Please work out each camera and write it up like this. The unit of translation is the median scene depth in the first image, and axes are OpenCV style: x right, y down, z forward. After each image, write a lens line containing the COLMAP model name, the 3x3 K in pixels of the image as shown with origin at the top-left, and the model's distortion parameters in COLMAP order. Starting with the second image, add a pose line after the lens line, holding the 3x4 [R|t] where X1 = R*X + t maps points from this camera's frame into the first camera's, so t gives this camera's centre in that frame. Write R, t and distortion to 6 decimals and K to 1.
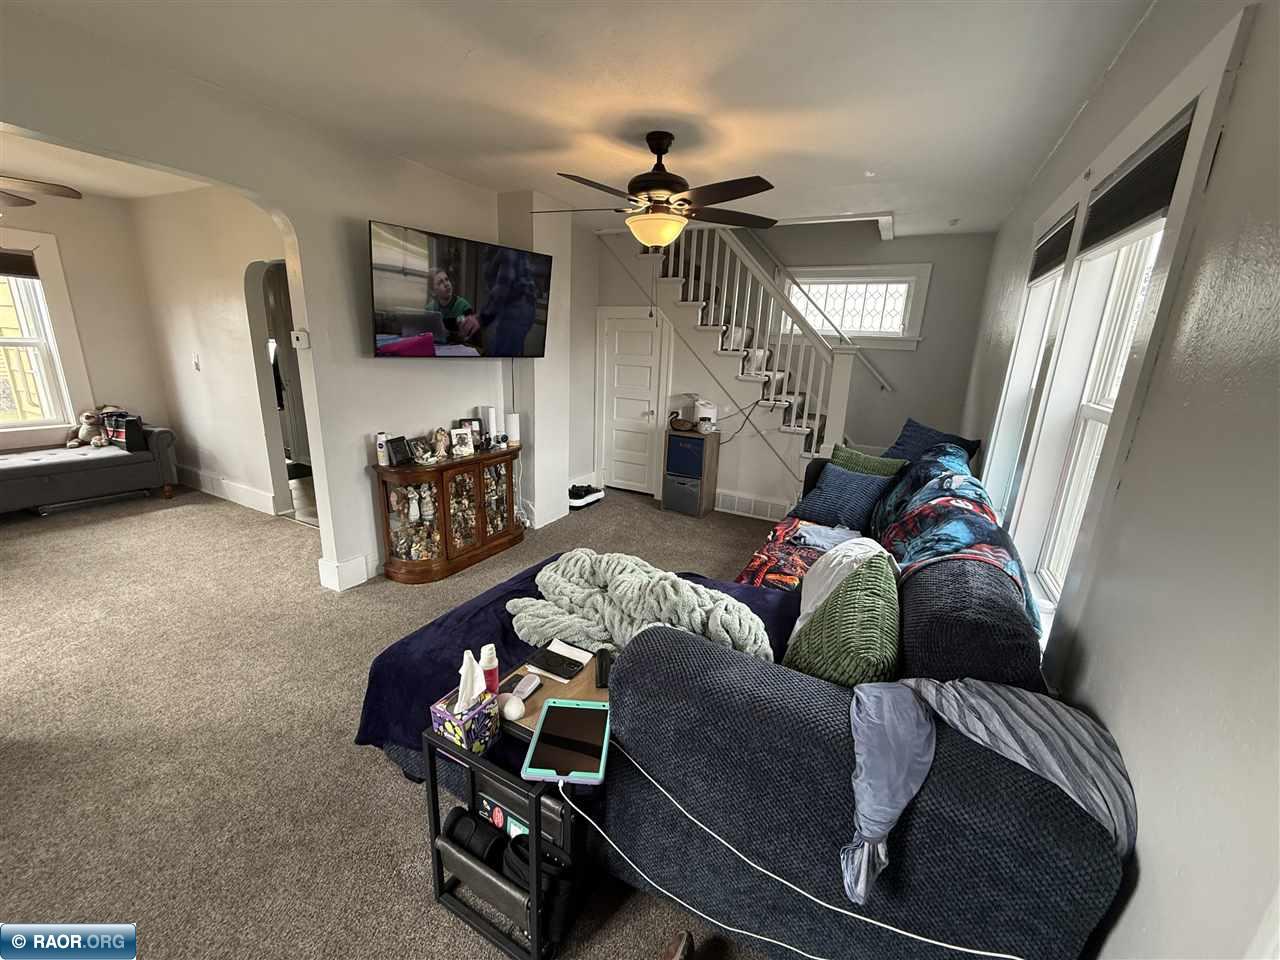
lens RADIAL K [[508.8, 0, 633.2], [0, 508.8, 477.5], [0, 0, 1]] dist [0.000507, -0.000116]
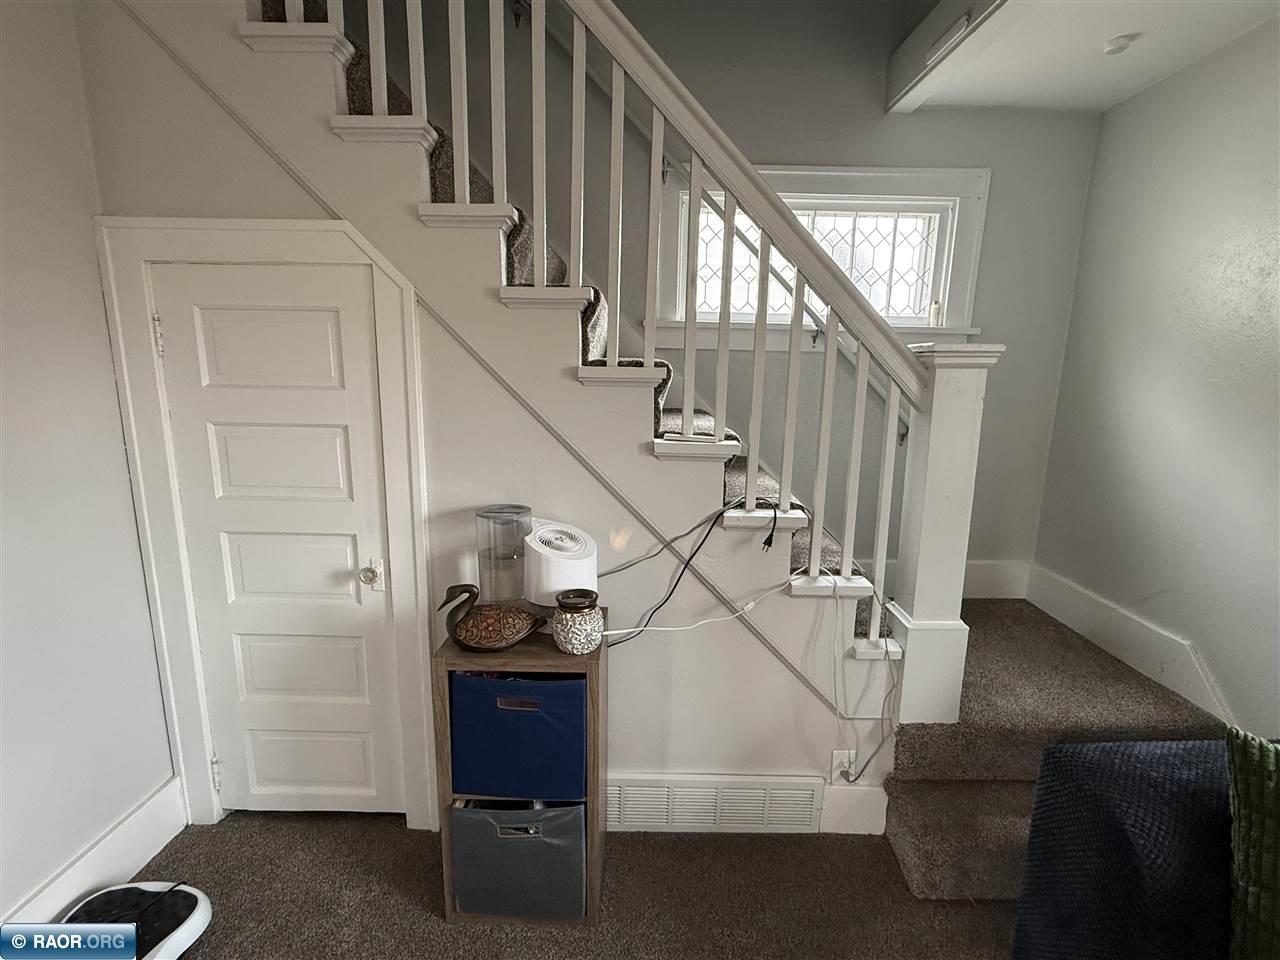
lens RADIAL K [[597.3, 0, 638.3], [0, 597.3, 479.1], [0, 0, 1]] dist [0.009455, -0.000139]
pose [[0.881141, -0.111826, 0.459440, 0.022715], [0.136144, 0.990487, -0.020023, -0.164893], [-0.452830, 0.080193, 0.887983, 0.650488]]
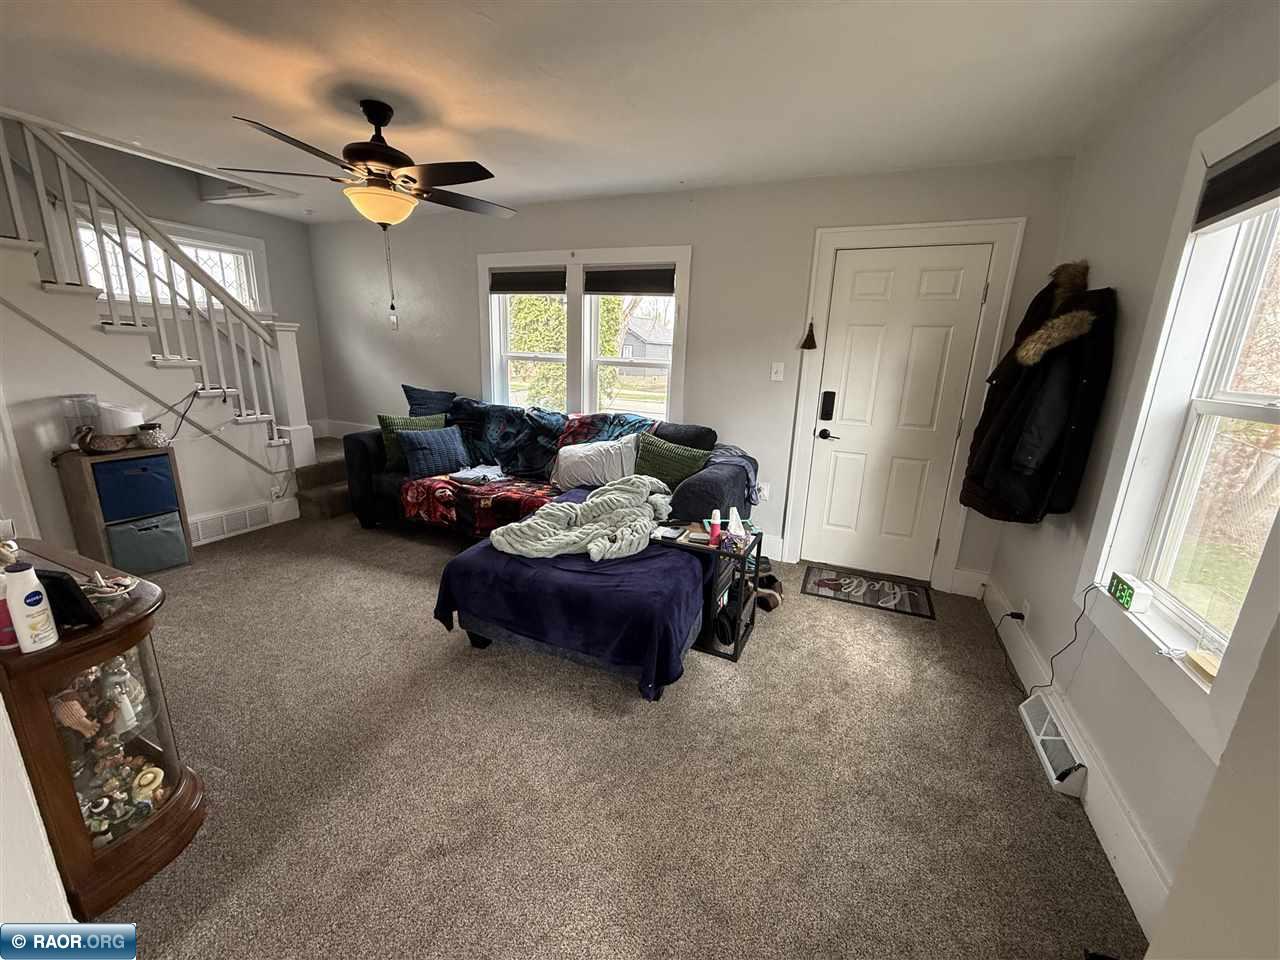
lens RADIAL K [[508.8, 0, 641.9], [0, 508.8, 480.3], [0, 0, 1]] dist [0.000507, -0.000116]
pose [[-0.081023, -0.286006, 0.954796, -0.565133], [0.211021, 0.931308, 0.296877, -0.107023], [-0.974118, 0.225536, -0.015105, 0.364914]]
